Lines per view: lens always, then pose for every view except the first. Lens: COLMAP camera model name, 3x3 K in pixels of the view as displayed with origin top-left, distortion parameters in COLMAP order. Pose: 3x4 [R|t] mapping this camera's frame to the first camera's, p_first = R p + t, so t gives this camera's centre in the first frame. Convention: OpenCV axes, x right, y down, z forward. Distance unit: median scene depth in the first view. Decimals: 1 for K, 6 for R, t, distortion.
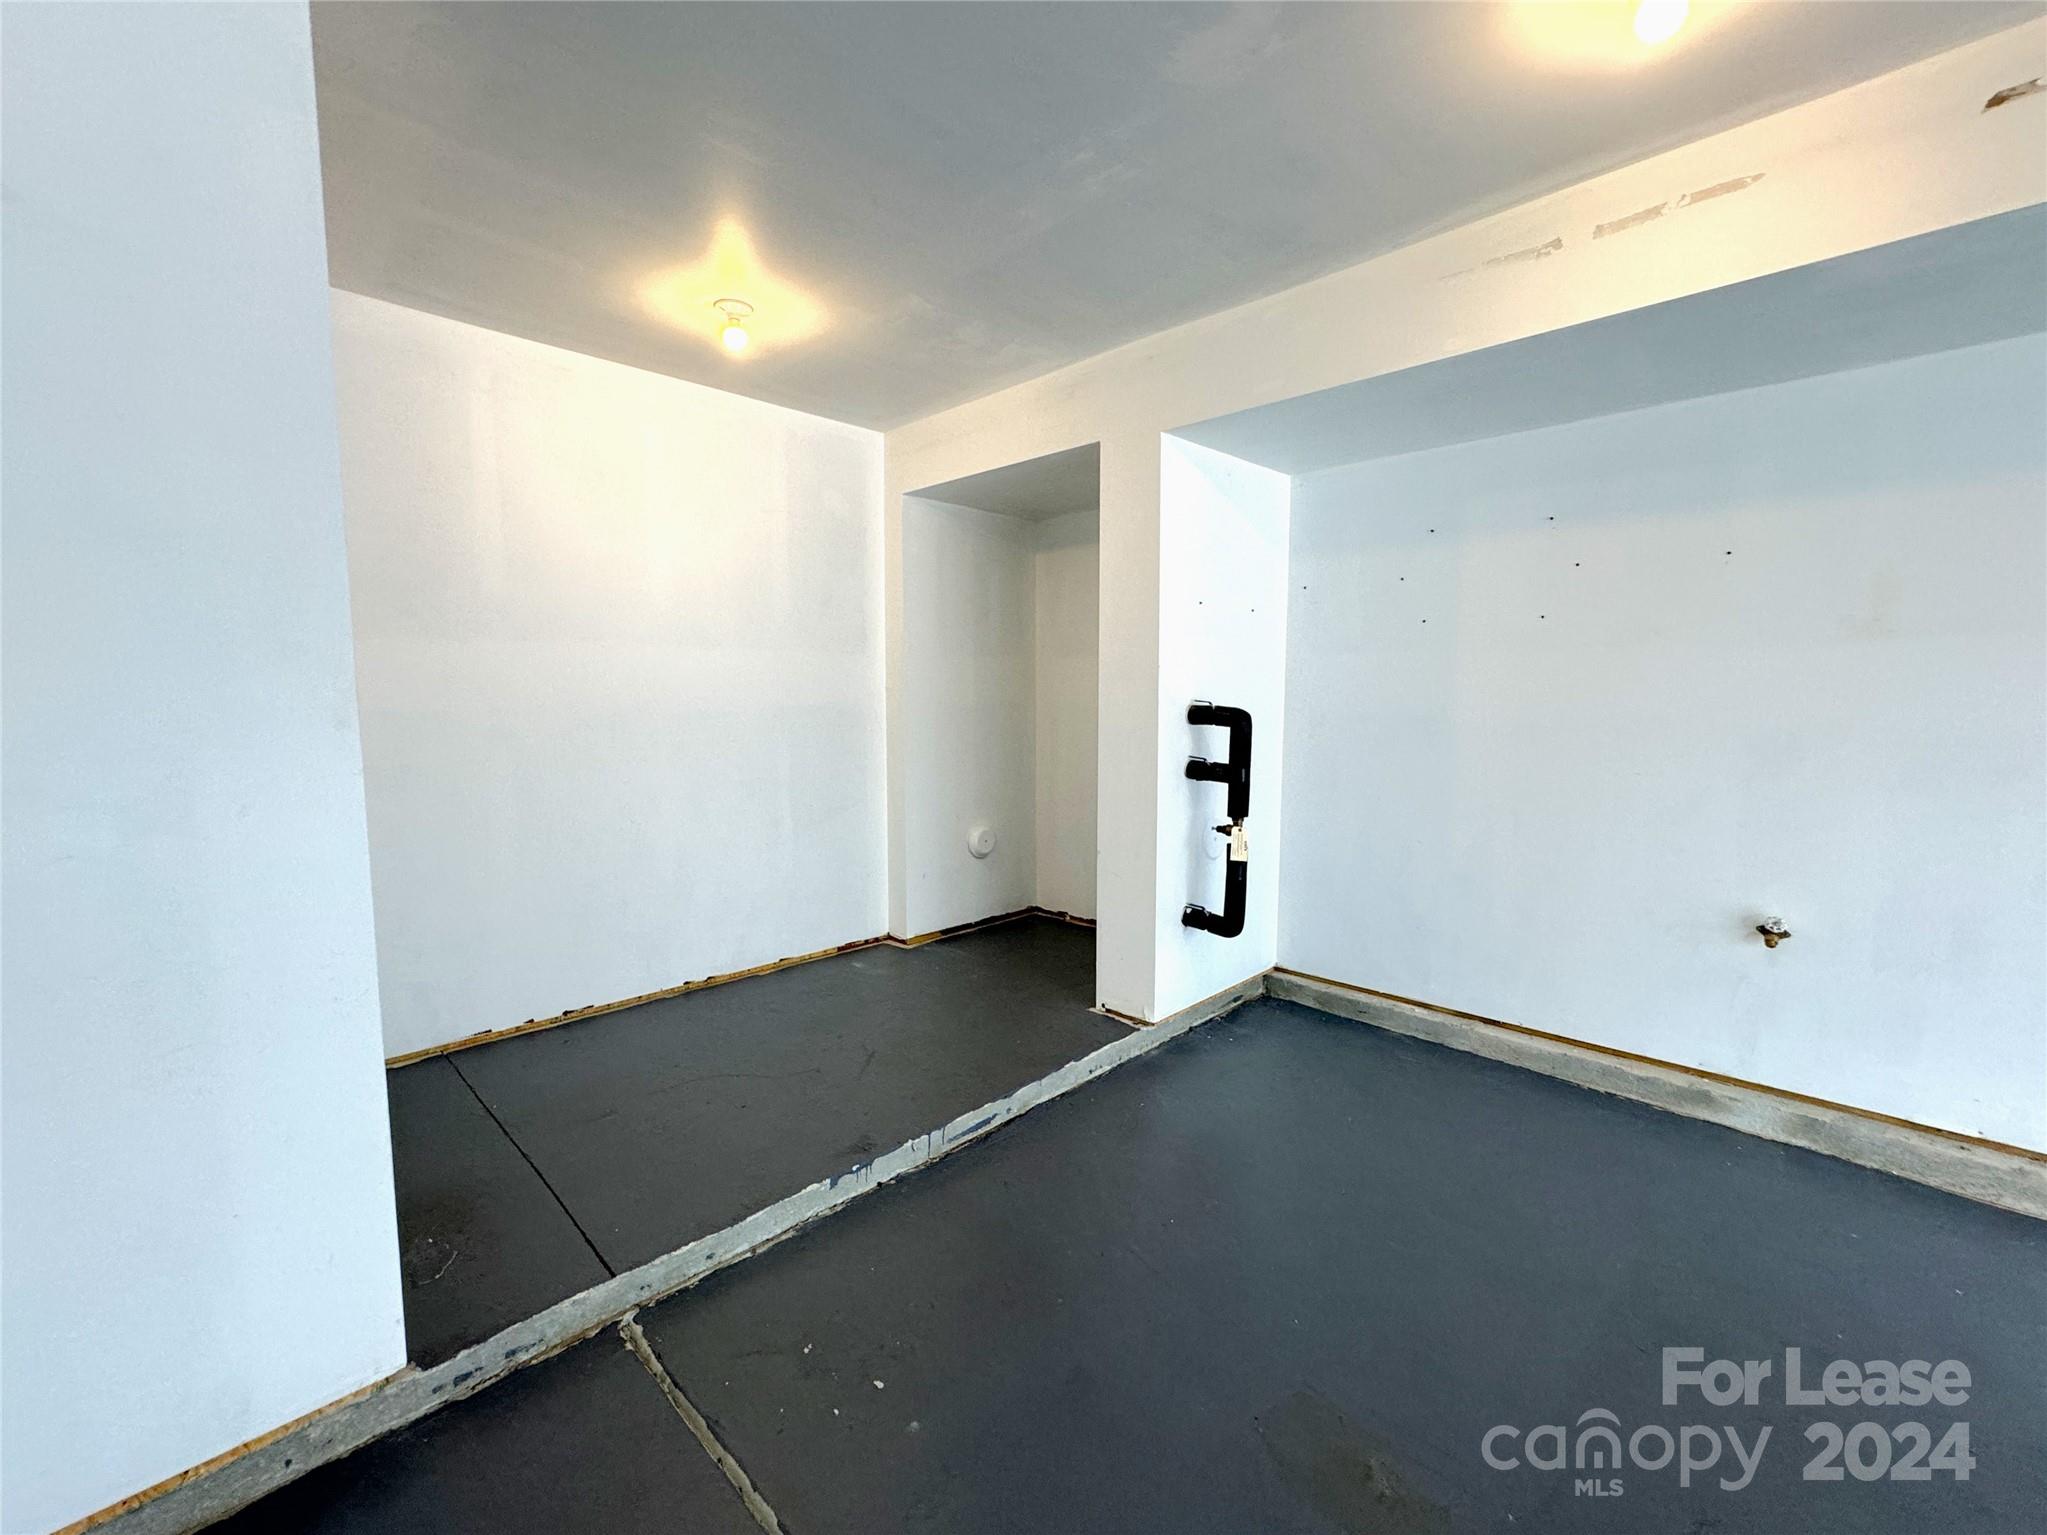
lens RADIAL K [[845.5, 0, 1018.1], [0, 845.5, 763.4], [0, 0, 1]] dist [-0.000833, 0.000105]
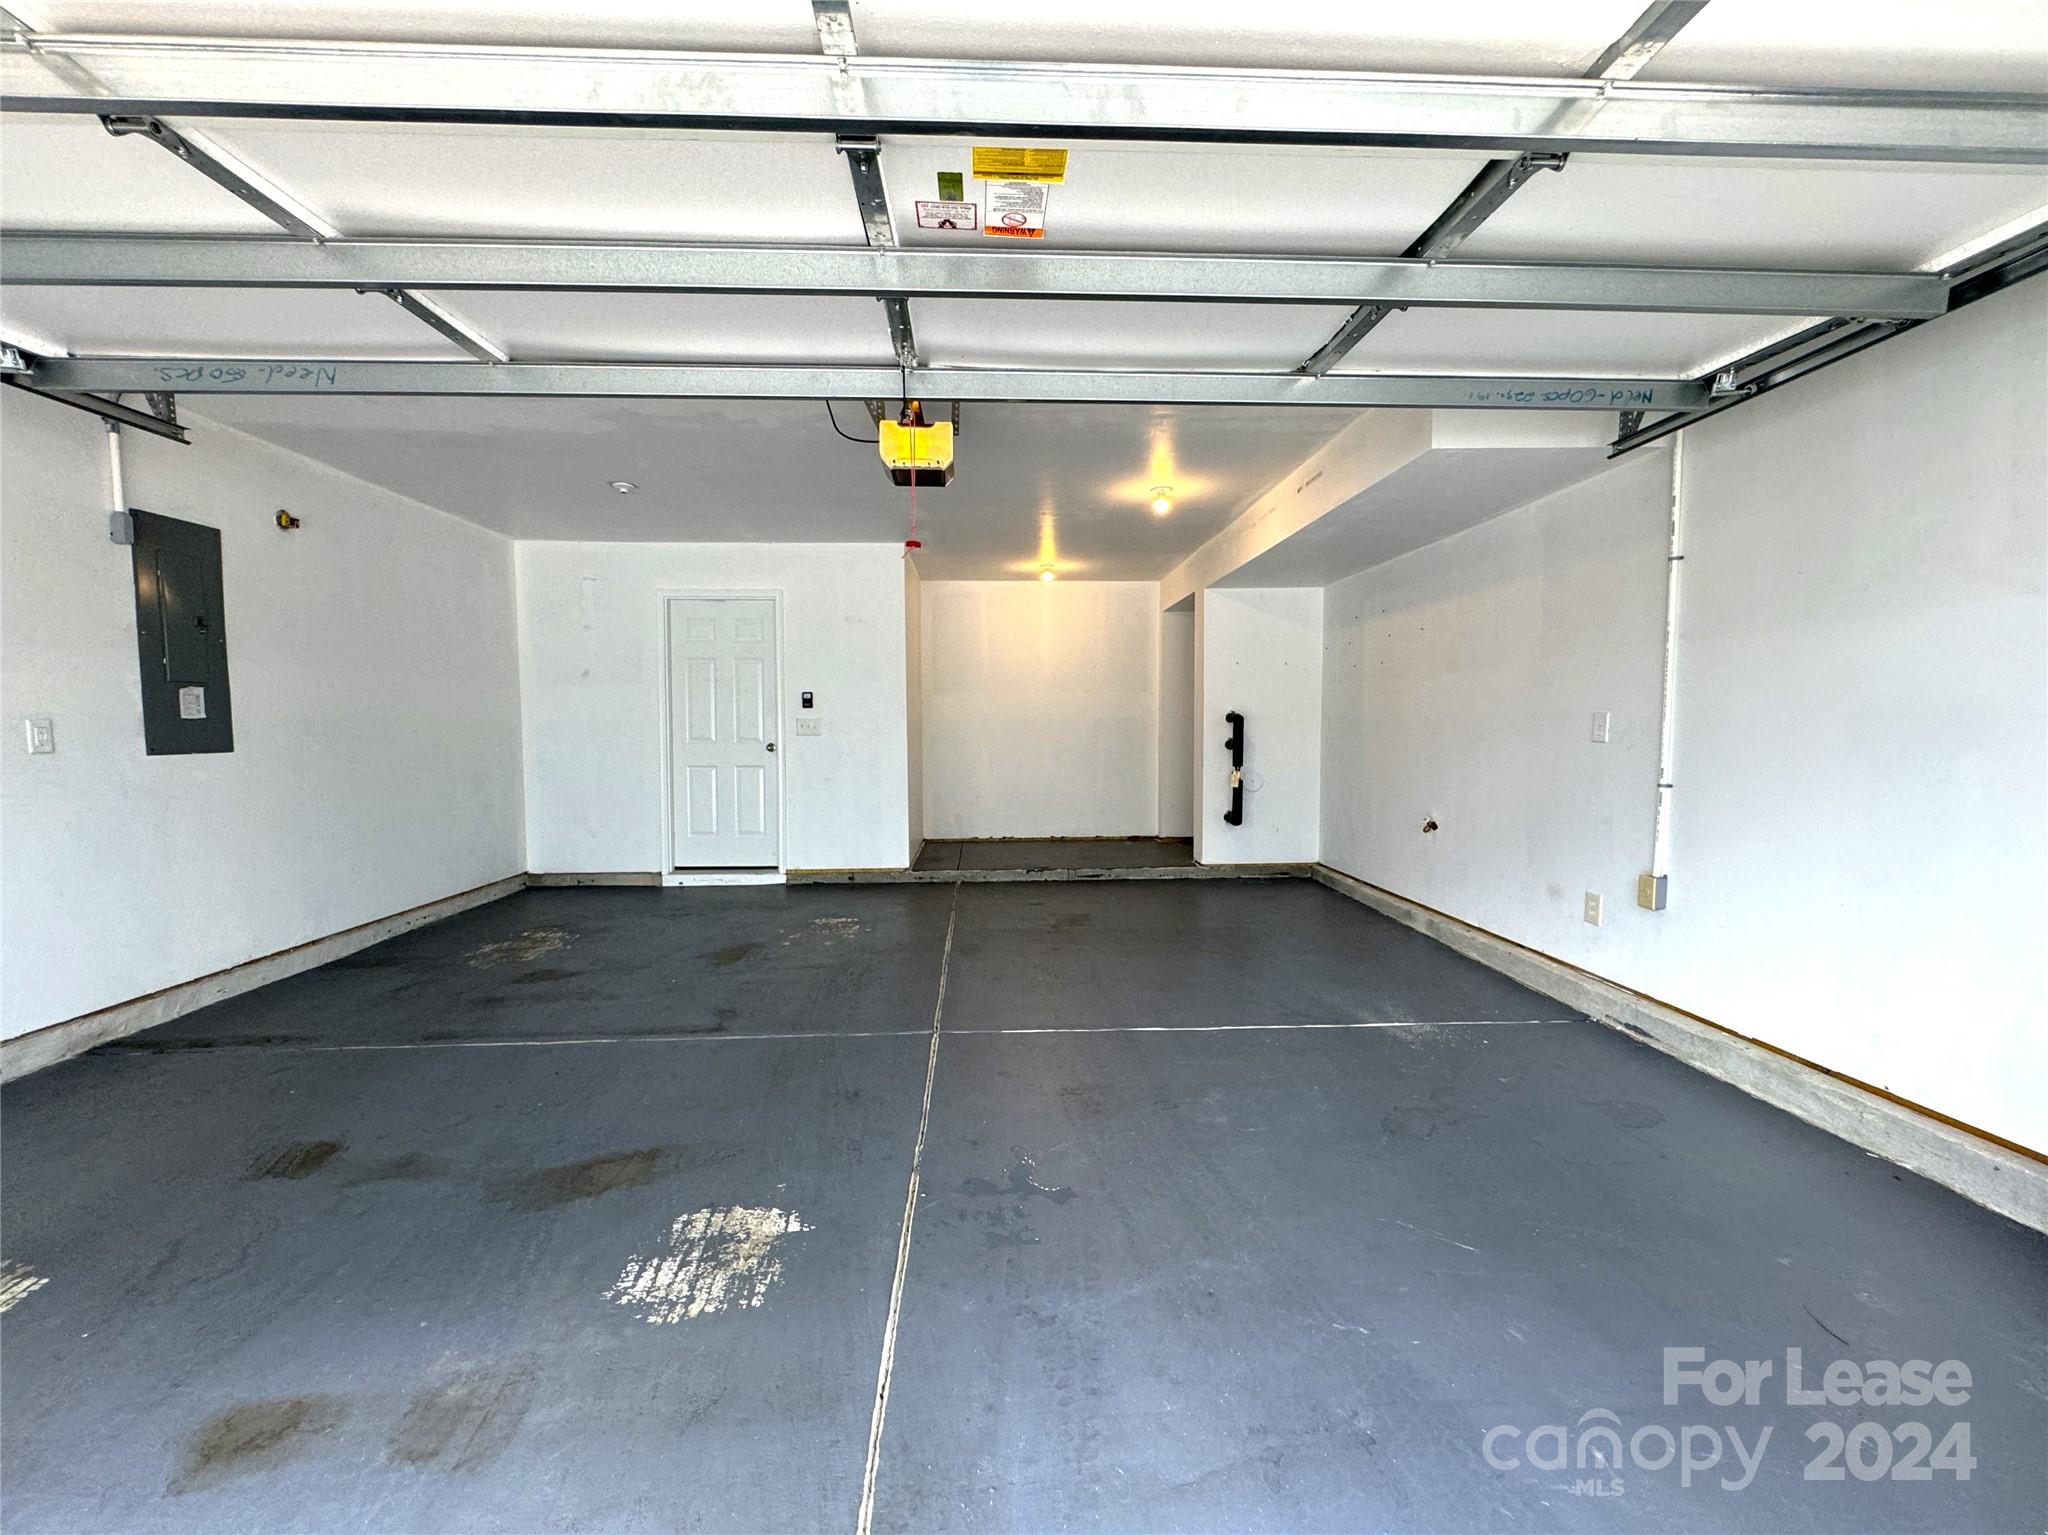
lens RADIAL K [[845.9, 0, 1025.6], [0, 845.9, 768.3], [0, 0, 1]] dist [-0.000833, 0.000105]
pose [[0.734040, 0.028378, -0.678513, 1.271954], [-0.045617, 0.998930, -0.007571, 0.106104], [0.677573, 0.036509, 0.734549, -0.864044]]
